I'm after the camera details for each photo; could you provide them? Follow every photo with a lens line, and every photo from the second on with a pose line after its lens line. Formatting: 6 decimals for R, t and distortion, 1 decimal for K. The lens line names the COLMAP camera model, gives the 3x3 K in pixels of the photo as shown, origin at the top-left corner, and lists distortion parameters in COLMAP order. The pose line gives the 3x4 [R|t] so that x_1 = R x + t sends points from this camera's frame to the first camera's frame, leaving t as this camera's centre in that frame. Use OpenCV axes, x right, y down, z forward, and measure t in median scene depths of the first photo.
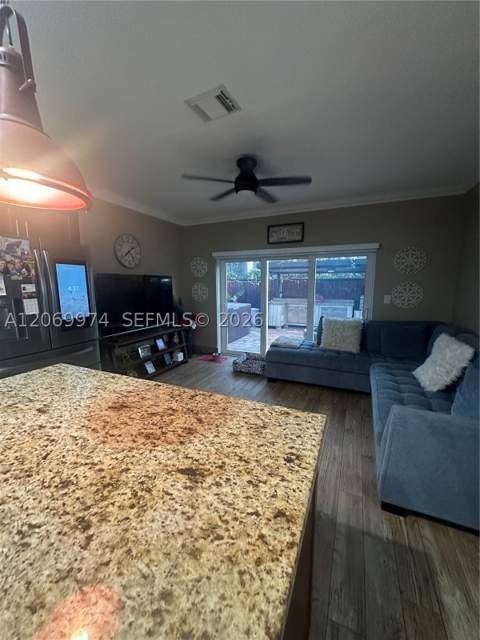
lens RADIAL K [[254.5, 0, 240.7], [0, 254.5, 322.9], [0, 0, 1]] dist [-0.004144, 0.000924]
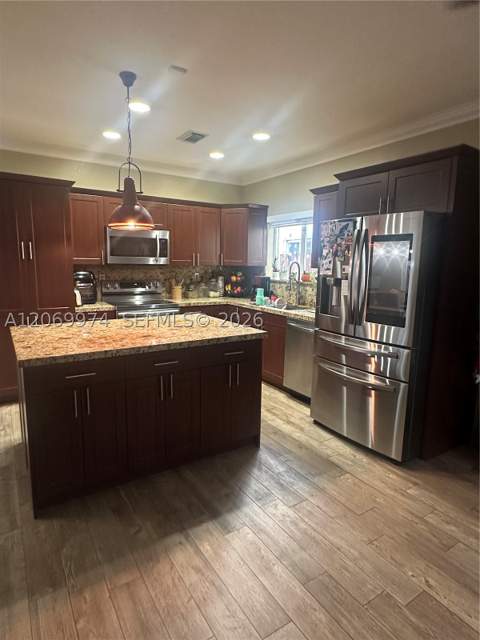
lens RADIAL K [[372.2, 0, 240.3], [0, 372.2, 319.9], [0, 0, 1]] dist [0.000934, 0.000034]
pose [[-0.535527, 0.124453, -0.835297, 0.689971], [-0.148489, 0.959797, 0.238202, -0.245189], [0.831361, 0.251596, -0.495518, 1.506553]]
